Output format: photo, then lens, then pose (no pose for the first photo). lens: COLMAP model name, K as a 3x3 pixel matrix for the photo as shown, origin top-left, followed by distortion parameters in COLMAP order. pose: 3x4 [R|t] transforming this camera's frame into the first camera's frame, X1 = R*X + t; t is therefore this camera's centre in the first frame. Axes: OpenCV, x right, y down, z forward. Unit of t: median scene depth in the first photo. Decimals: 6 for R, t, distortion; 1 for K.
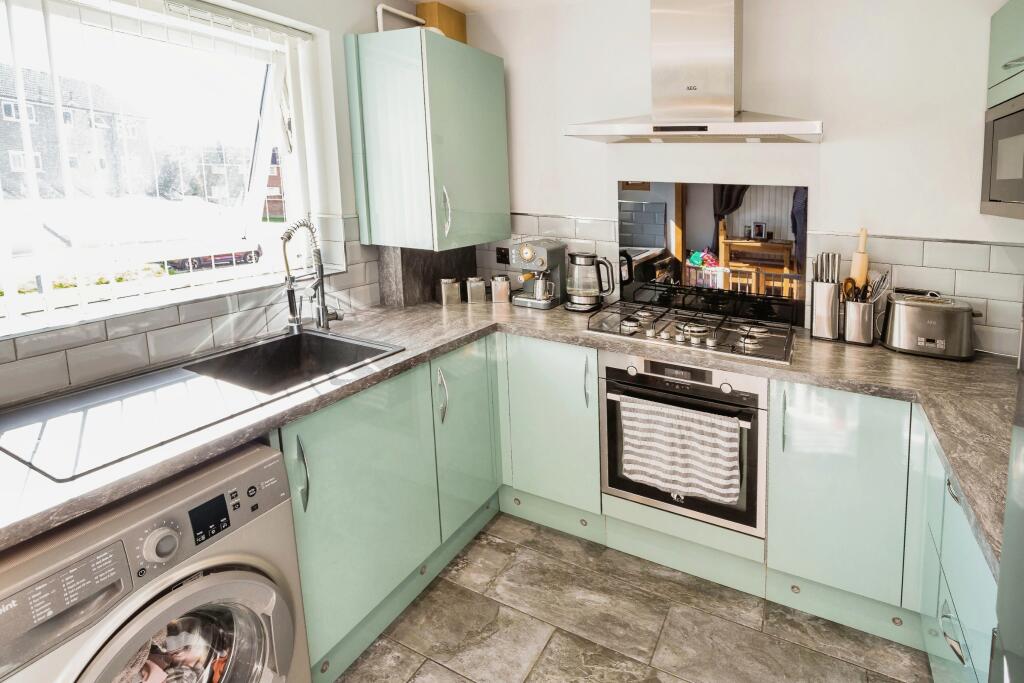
lens RADIAL K [[478.7, 0, 495.6], [0, 478.7, 341.0], [0, 0, 1]] dist [-0.029046, 0.004557]
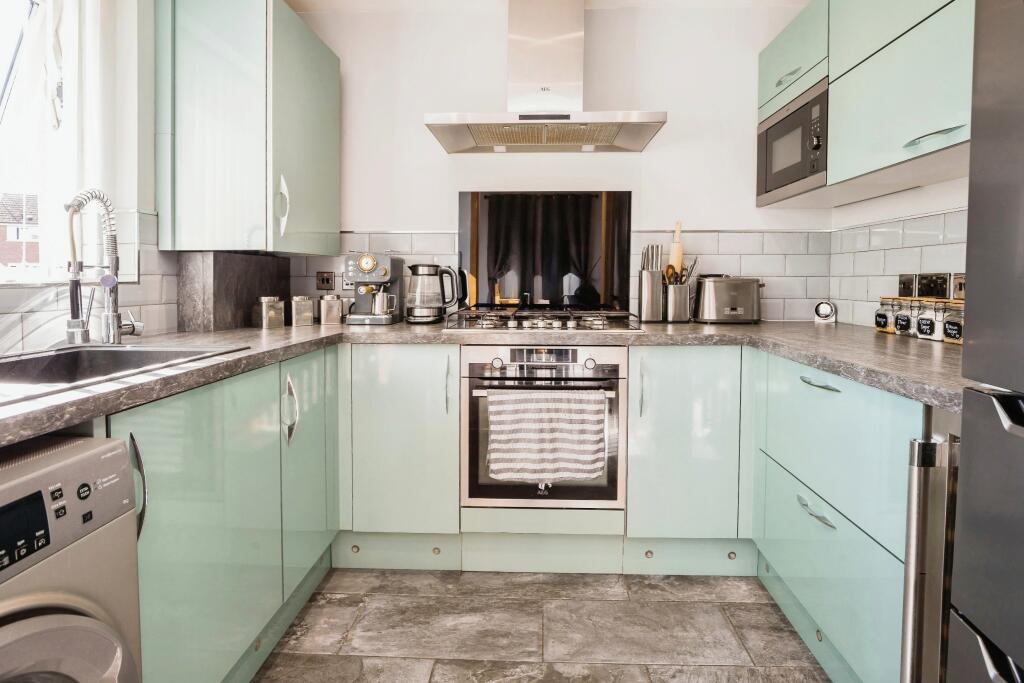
lens RADIAL K [[478.7, 0, 495.6], [0, 478.7, 341.0], [0, 0, 1]] dist [-0.029046, 0.004557]
pose [[0.916353, -0.037966, 0.398567, -0.106763], [0.080449, 0.992650, -0.090406, 0.096162], [-0.392206, 0.114908, 0.912672, 0.064383]]
